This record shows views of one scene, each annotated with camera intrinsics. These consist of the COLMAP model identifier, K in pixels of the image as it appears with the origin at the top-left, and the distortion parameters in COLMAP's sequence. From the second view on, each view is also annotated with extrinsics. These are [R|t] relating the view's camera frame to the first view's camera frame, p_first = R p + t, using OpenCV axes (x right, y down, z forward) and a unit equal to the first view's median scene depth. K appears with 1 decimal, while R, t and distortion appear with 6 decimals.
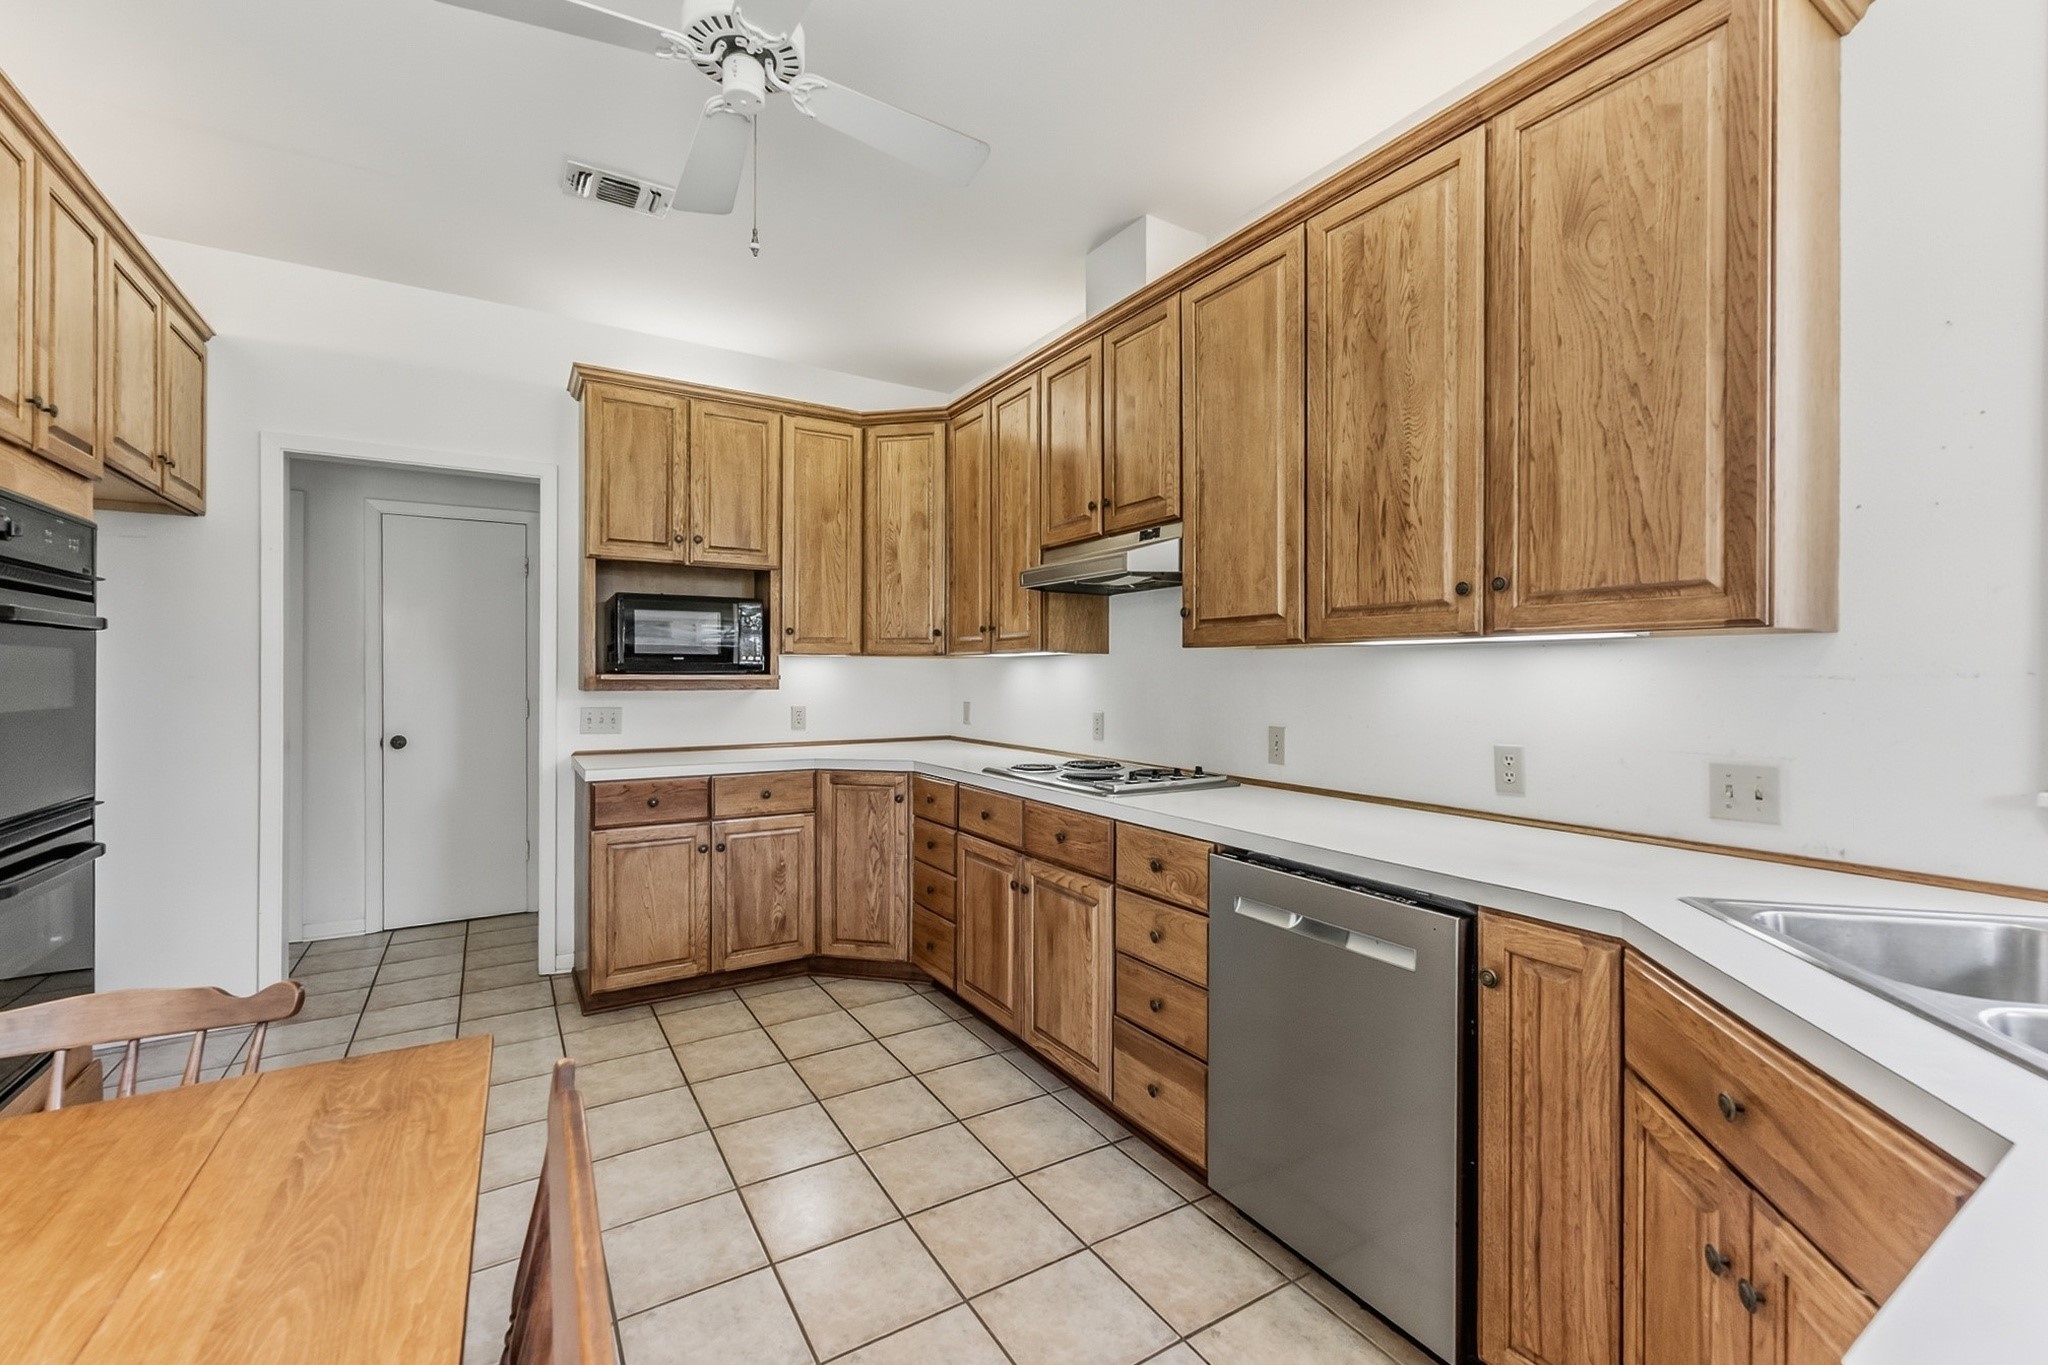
lens RADIAL K [[827.2, 0, 1030.9], [0, 827.2, 682.3], [0, 0, 1]] dist [-0.001676, 0.001061]
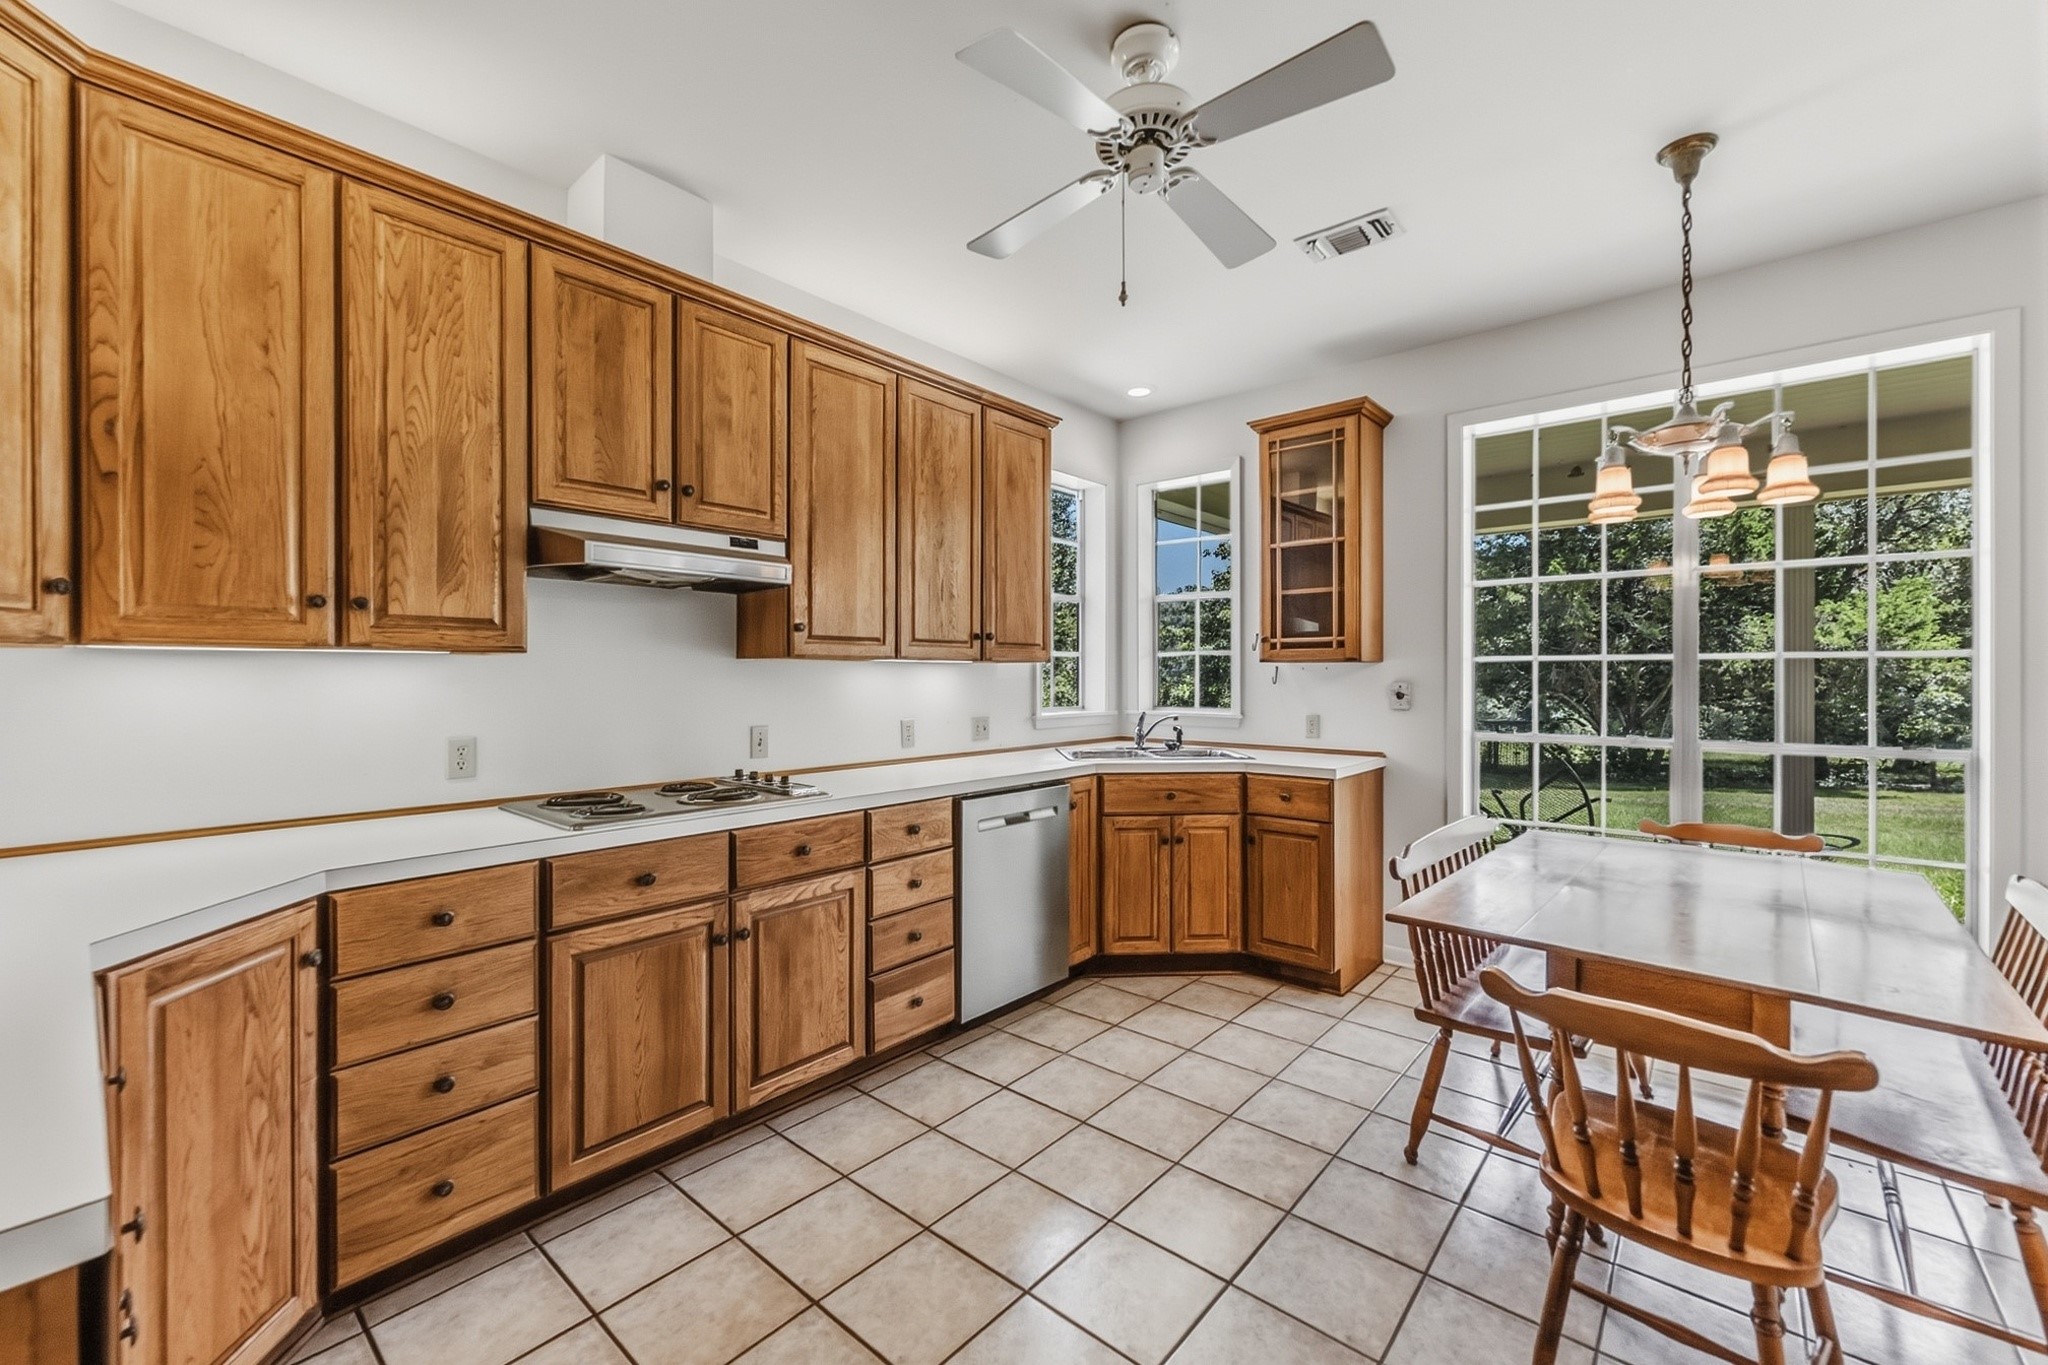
lens RADIAL K [[827.2, 0, 1007.0], [0, 827.2, 674.9], [0, 0, 1]] dist [-0.001676, 0.001061]
pose [[-0.269063, -0.004087, 0.963114, -1.019083], [0.007458, 0.999952, 0.006327, -0.025330], [-0.963094, 0.008886, -0.269020, 1.079649]]
